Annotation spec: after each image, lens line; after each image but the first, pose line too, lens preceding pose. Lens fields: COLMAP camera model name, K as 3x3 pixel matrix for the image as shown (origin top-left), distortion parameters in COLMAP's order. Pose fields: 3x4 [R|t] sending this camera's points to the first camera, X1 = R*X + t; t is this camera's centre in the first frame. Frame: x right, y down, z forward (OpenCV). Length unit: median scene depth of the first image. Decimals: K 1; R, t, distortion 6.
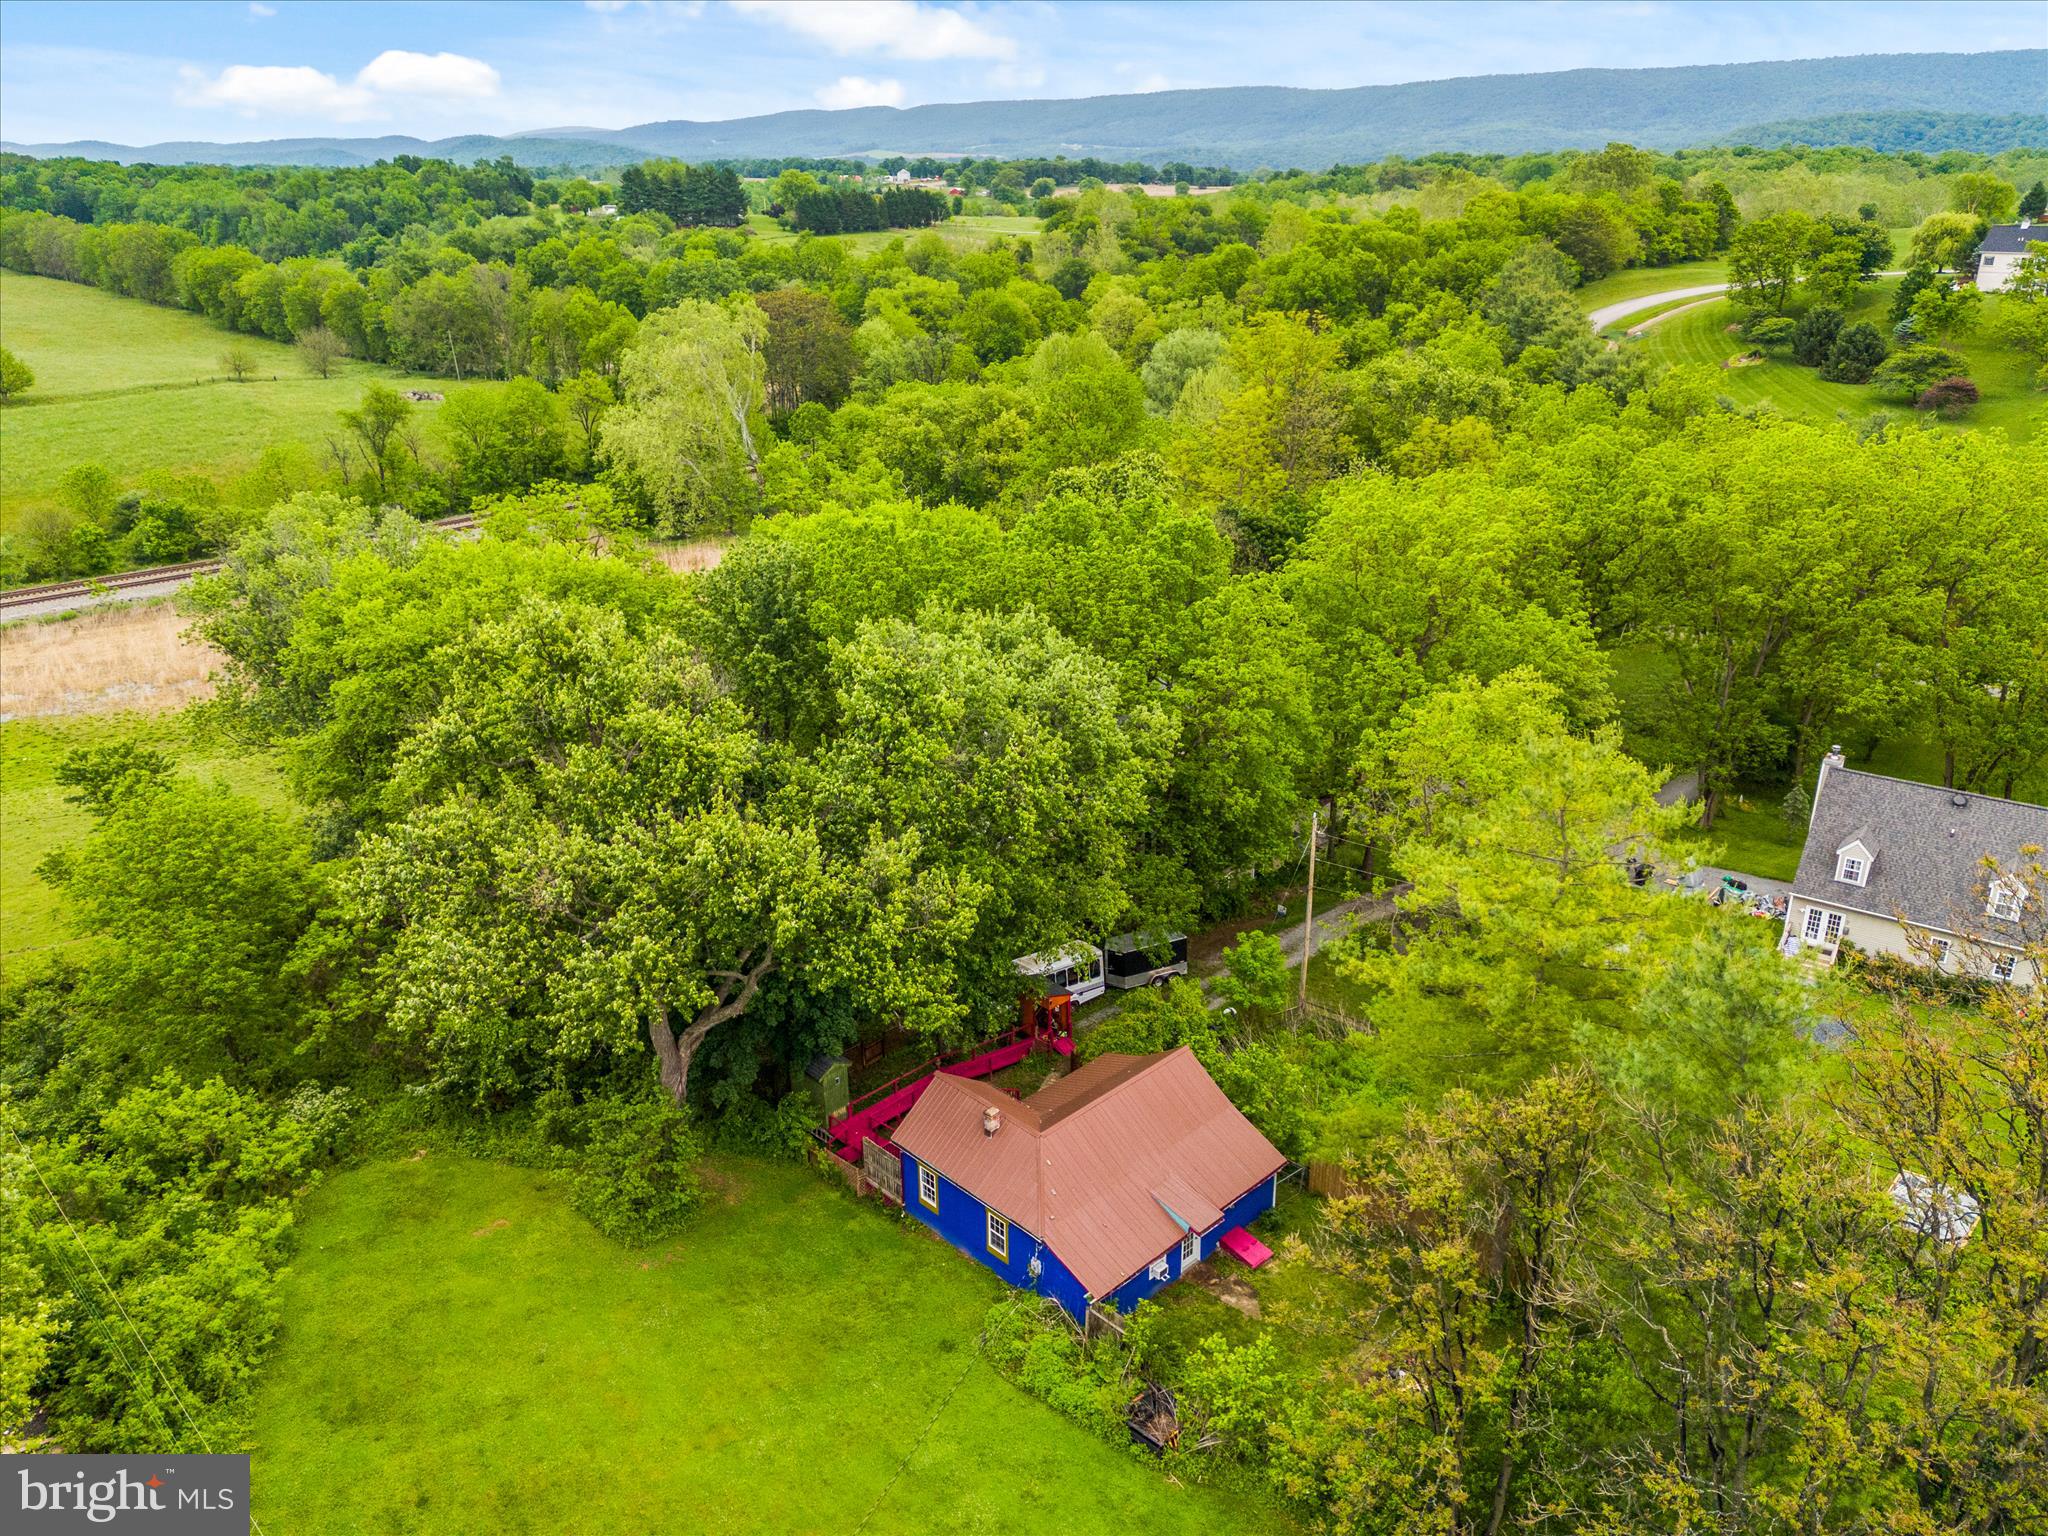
lens RADIAL K [[1453.7, 0, 1024.0], [0, 1453.7, 768.0], [0, 0, 1]] dist [0.057176, -0.049959]
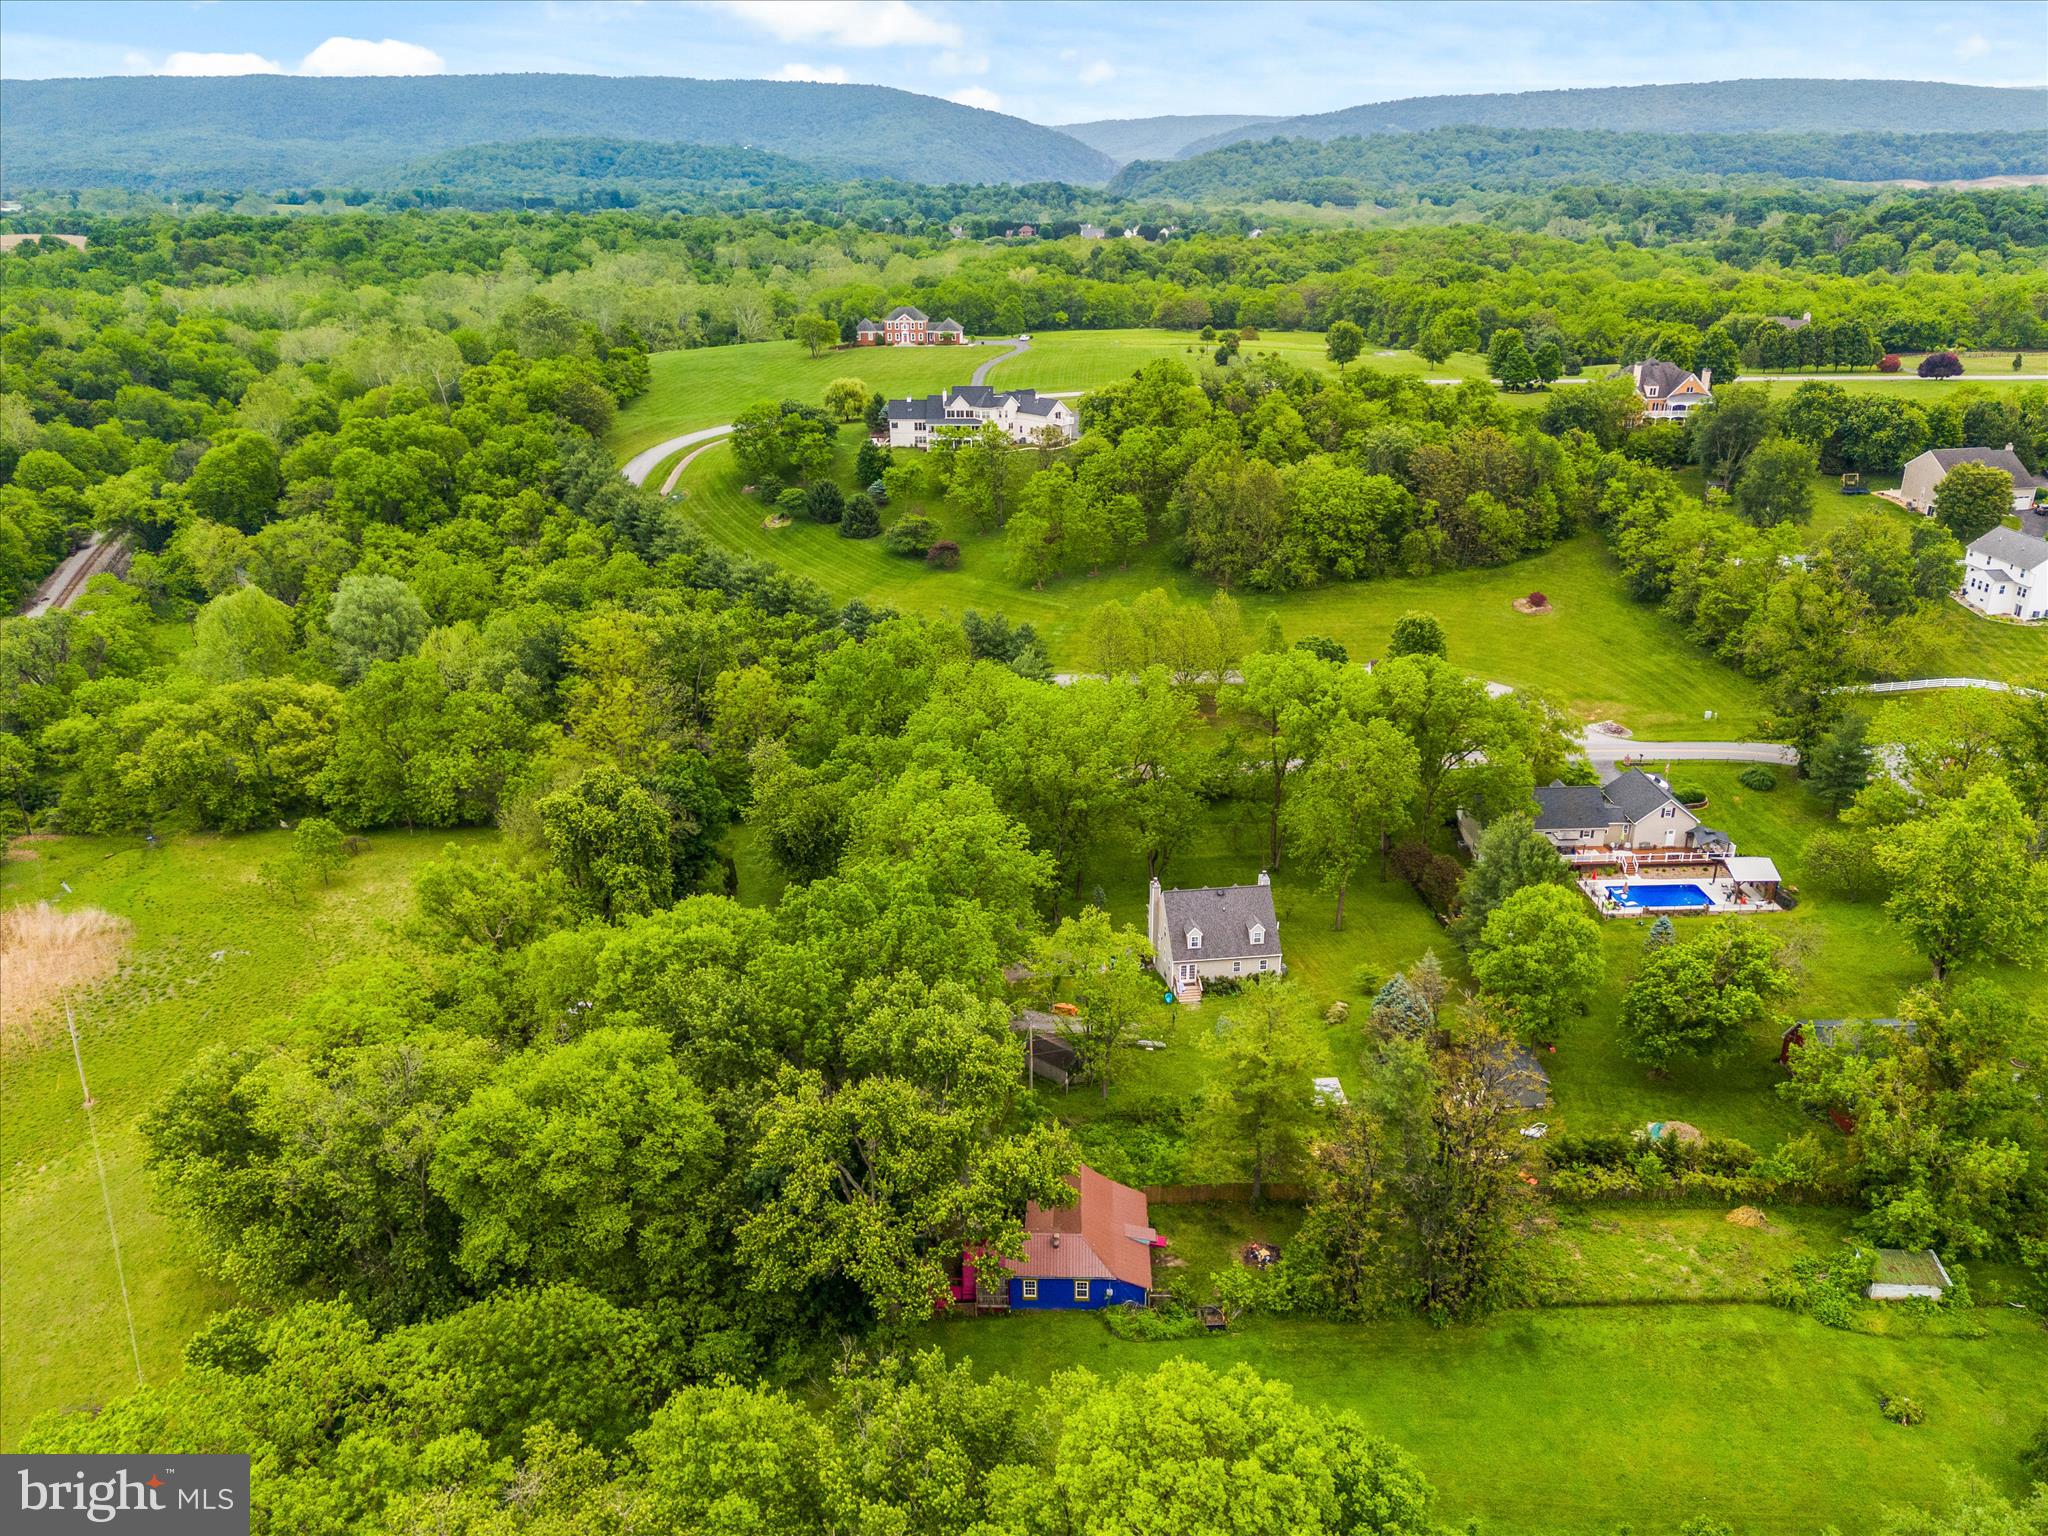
lens RADIAL K [[1453.7, 0, 1024.0], [0, 1453.7, 768.0], [0, 0, 1]] dist [0.057176, -0.049959]
pose [[0.725749, -0.256554, 0.638333, -0.801200], [0.265827, 0.960375, 0.083757, -0.381808], [-0.634527, 0.108899, 0.765190, -0.389197]]
